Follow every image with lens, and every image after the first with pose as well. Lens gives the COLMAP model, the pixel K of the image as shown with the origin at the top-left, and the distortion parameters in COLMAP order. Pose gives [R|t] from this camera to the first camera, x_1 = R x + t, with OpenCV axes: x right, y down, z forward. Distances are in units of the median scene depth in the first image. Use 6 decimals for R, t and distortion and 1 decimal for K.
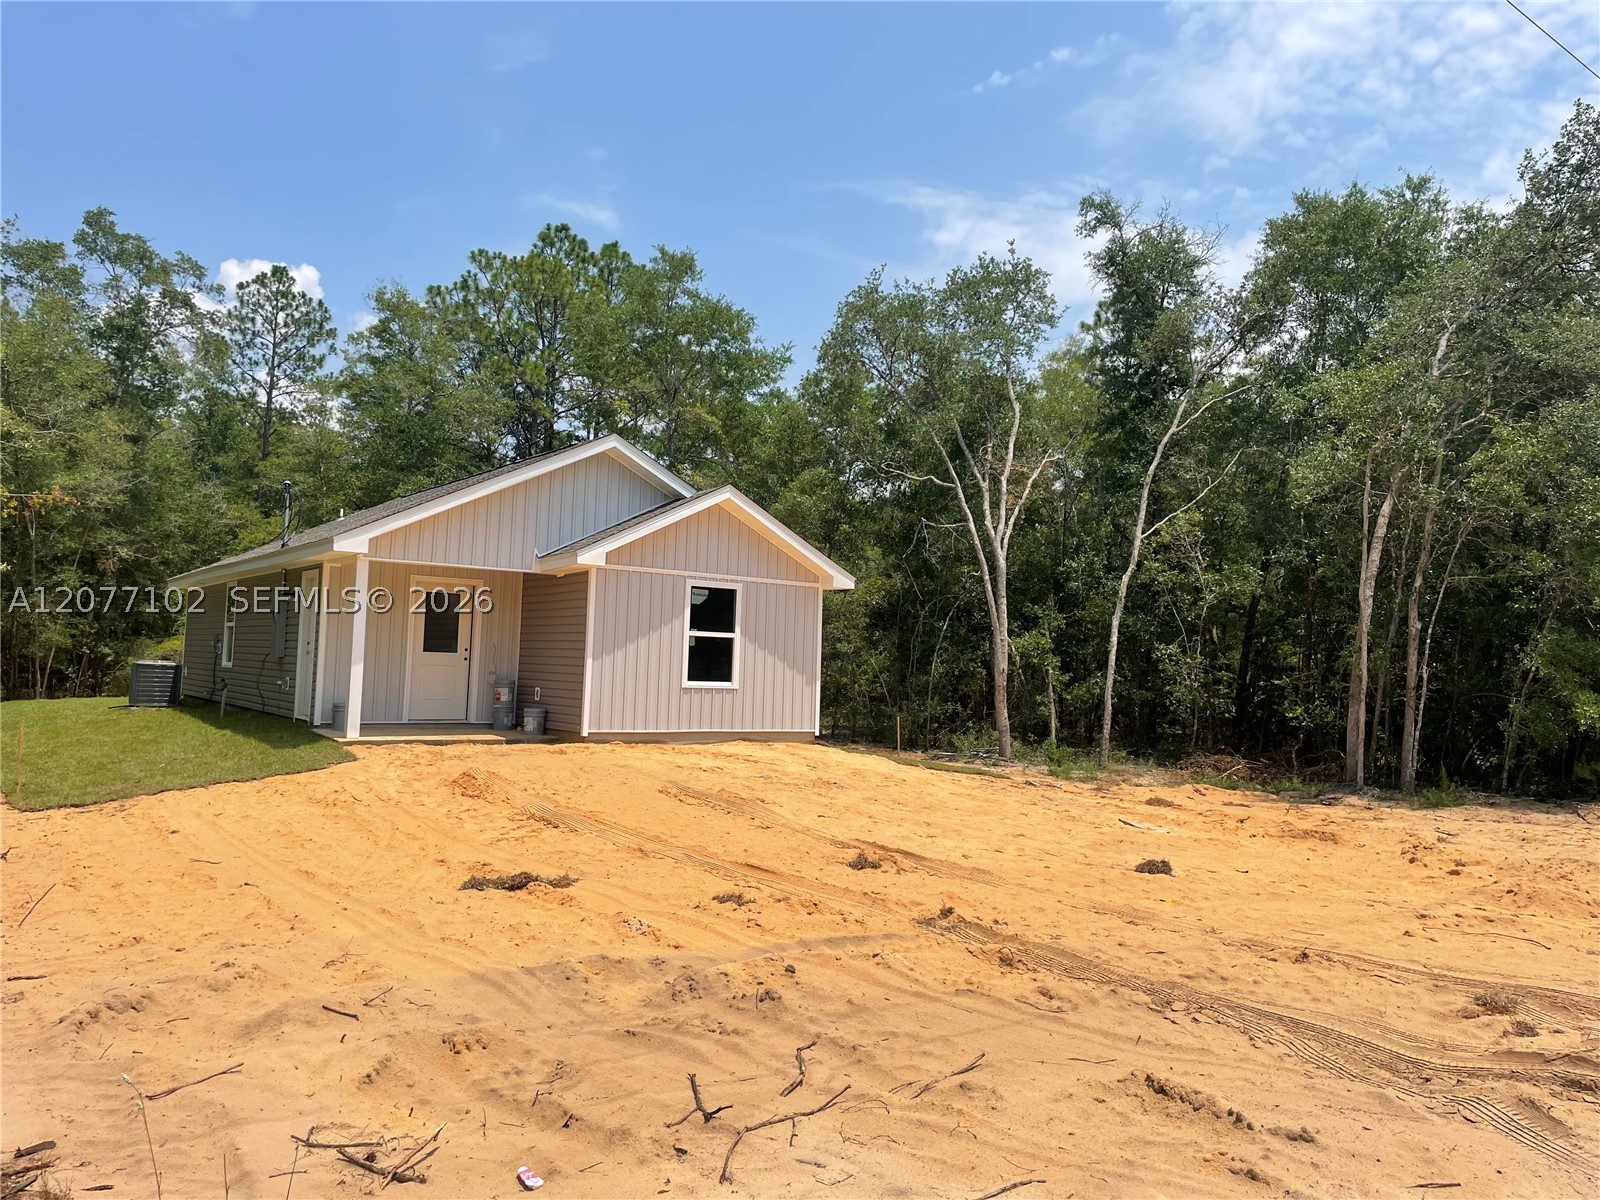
lens RADIAL K [[1189.2, 0, 800.0], [0, 1189.2, 600.0], [0, 0, 1]] dist [0.008562, 0.004500]
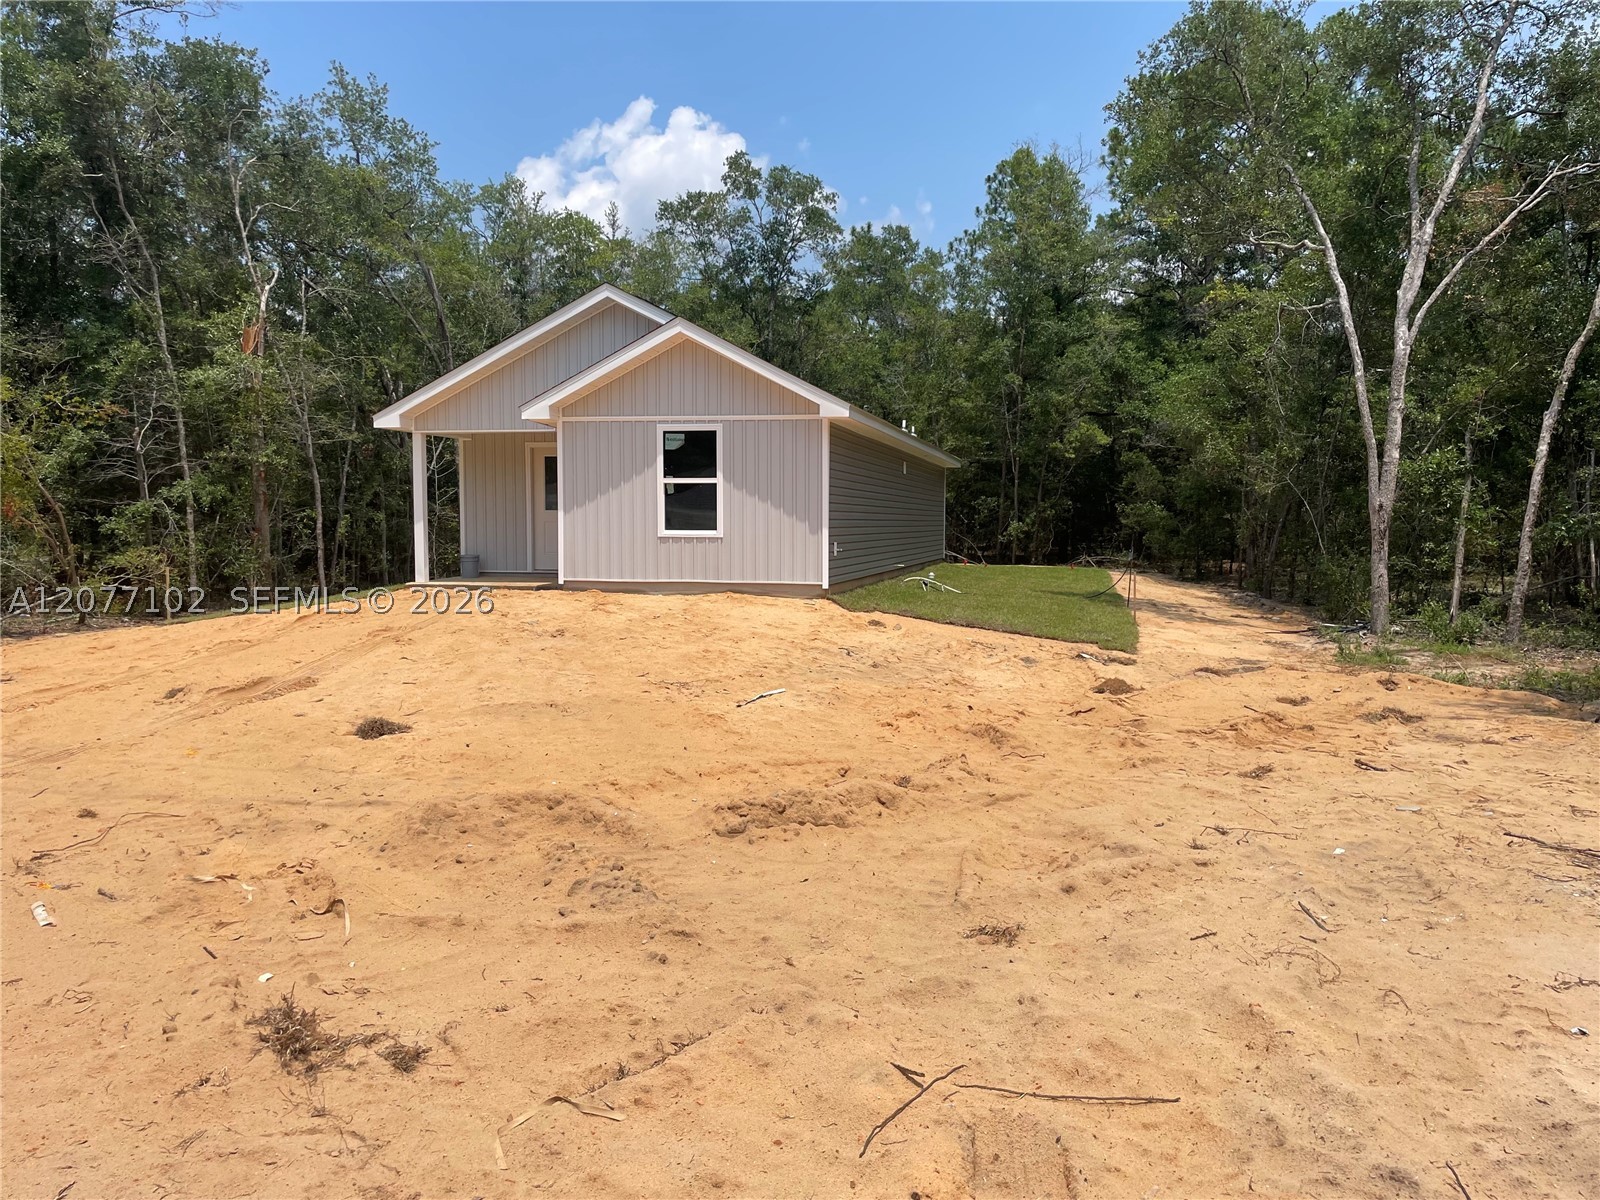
lens RADIAL K [[1189.2, 0, 800.0], [0, 1189.2, 600.0], [0, 0, 1]] dist [0.008562, 0.004500]
pose [[0.650501, 0.015871, -0.759340, 0.704810], [0.063332, 0.995166, 0.075055, 0.058247], [0.756860, -0.096914, 0.646351, 0.441175]]
